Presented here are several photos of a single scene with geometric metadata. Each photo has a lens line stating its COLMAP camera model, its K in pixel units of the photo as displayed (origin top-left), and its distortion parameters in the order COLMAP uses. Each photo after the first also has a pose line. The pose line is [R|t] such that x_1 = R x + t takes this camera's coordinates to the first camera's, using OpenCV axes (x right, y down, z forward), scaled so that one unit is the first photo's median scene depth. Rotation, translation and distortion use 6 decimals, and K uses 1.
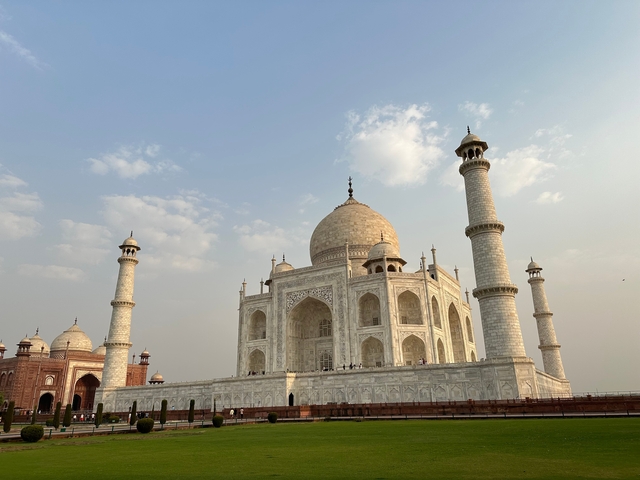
lens RADIAL K [[404.8, 0, 320.0], [0, 404.8, 240.0], [0, 0, 1]] dist [0.036986, 0.000137]
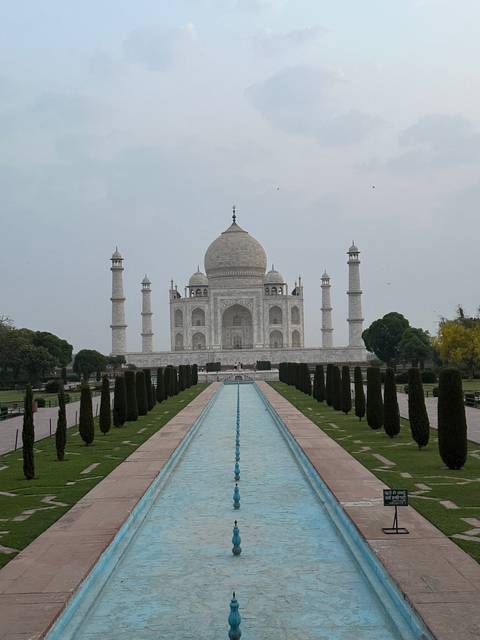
lens RADIAL K [[450.9, 0, 240.0], [0, 450.9, 320.0], [0, 0, 1]] dist [-0.000590, -0.000184]
pose [[0.910883, 0.041633, 0.410560, -0.775455], [-0.155226, 0.956397, 0.247405, -0.255826], [-0.382358, -0.289086, 0.877628, -0.649272]]
